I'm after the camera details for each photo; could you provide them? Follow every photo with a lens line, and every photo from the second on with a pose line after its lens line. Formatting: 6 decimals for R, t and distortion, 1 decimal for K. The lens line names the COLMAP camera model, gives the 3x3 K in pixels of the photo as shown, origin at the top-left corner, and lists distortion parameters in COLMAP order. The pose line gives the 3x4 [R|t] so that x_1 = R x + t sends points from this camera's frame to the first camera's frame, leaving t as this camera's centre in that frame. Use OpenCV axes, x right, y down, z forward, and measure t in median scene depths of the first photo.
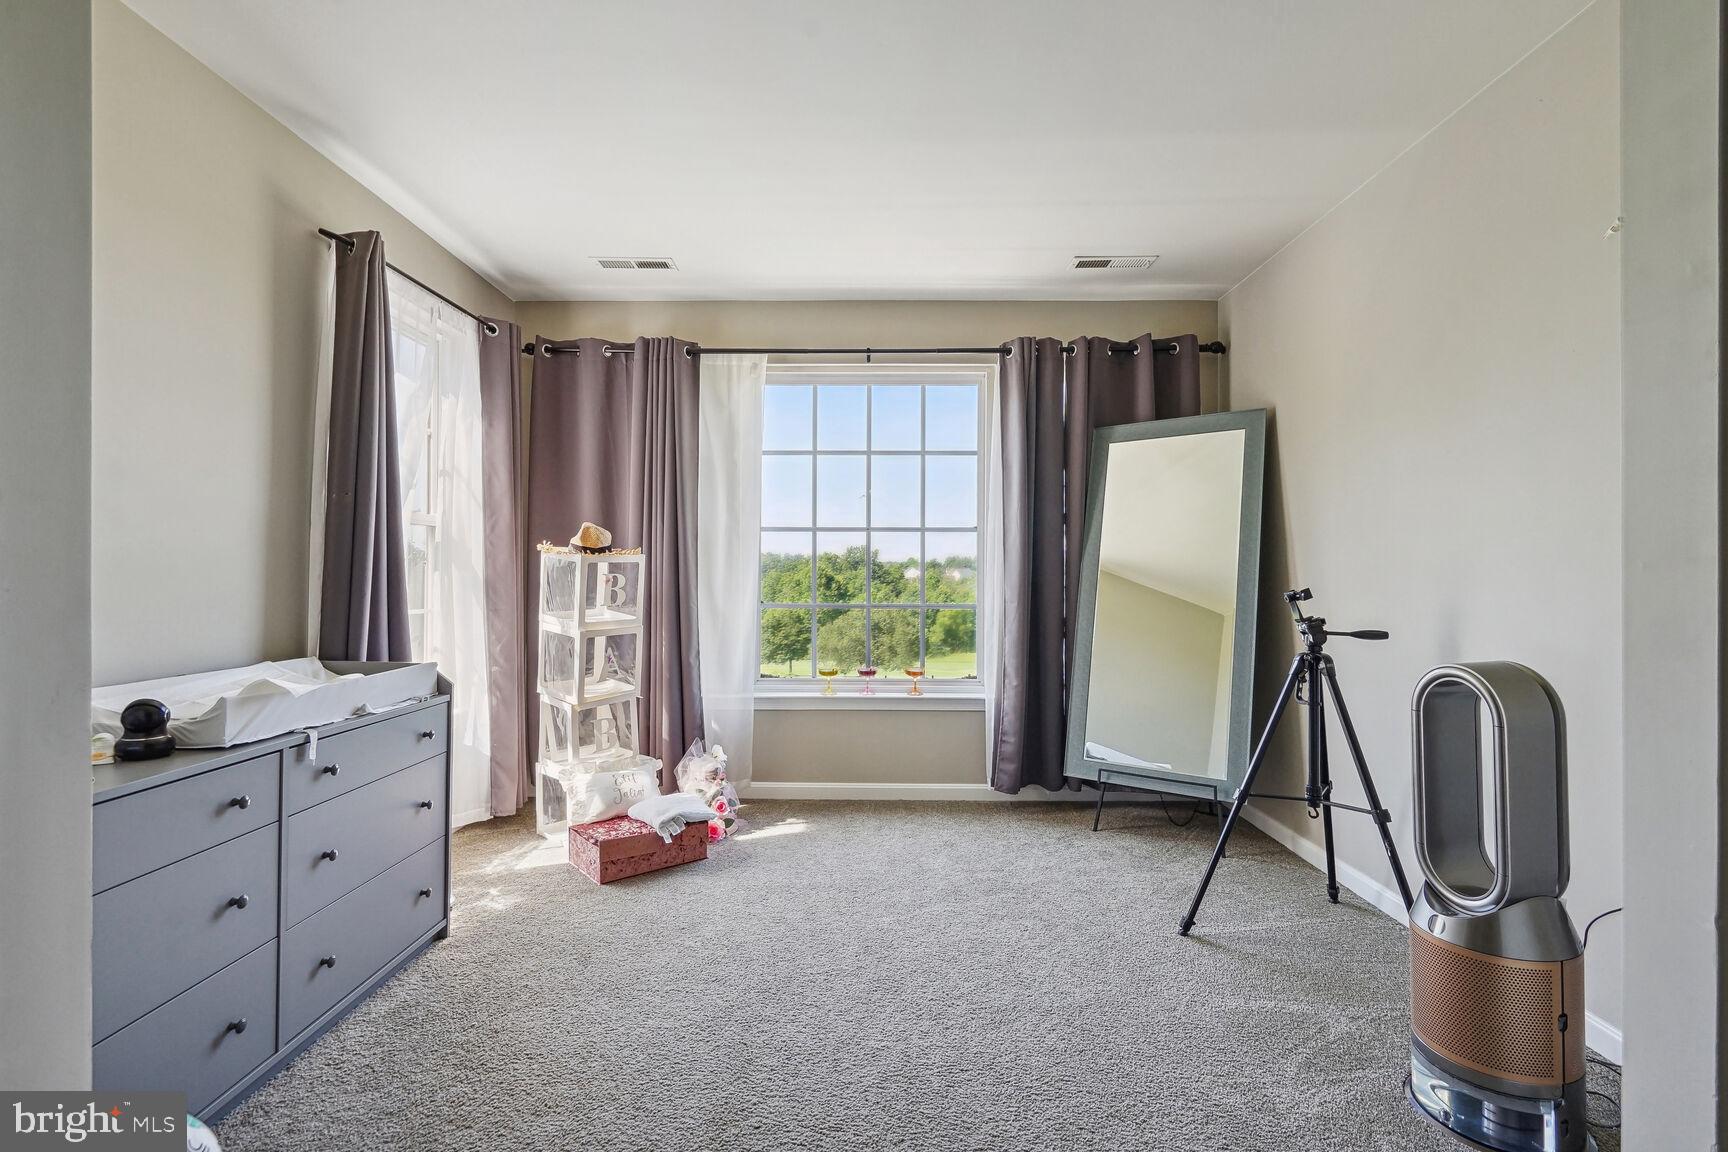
lens RADIAL K [[800.4, 0, 894.3], [0, 800.4, 561.4], [0, 0, 1]] dist [0.002620, 0.001075]
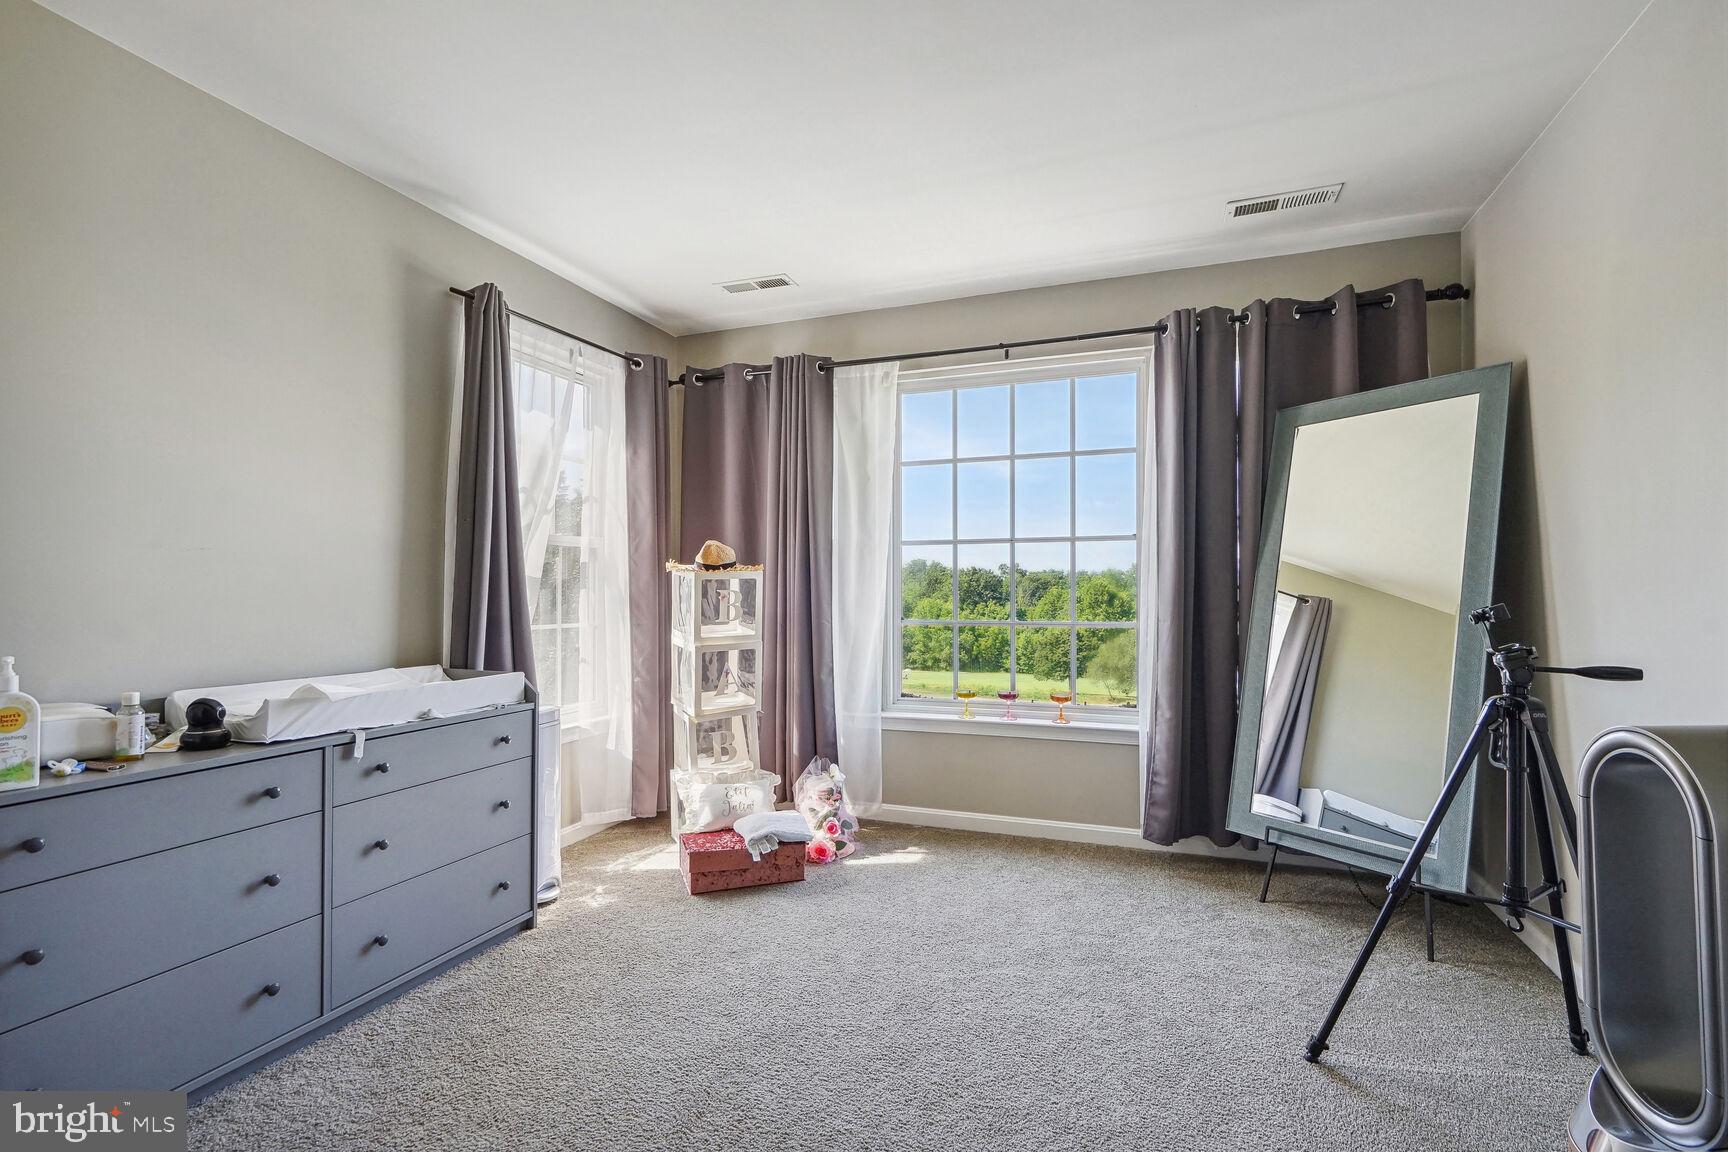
lens RADIAL K [[800.4, 0, 863.1], [0, 800.4, 579.0], [0, 0, 1]] dist [0.002620, 0.001075]
pose [[0.938912, -0.010458, -0.343998, 0.157325], [0.011040, 0.999939, -0.000268, 0.003202], [0.343980, -0.003546, 0.938970, 0.096372]]
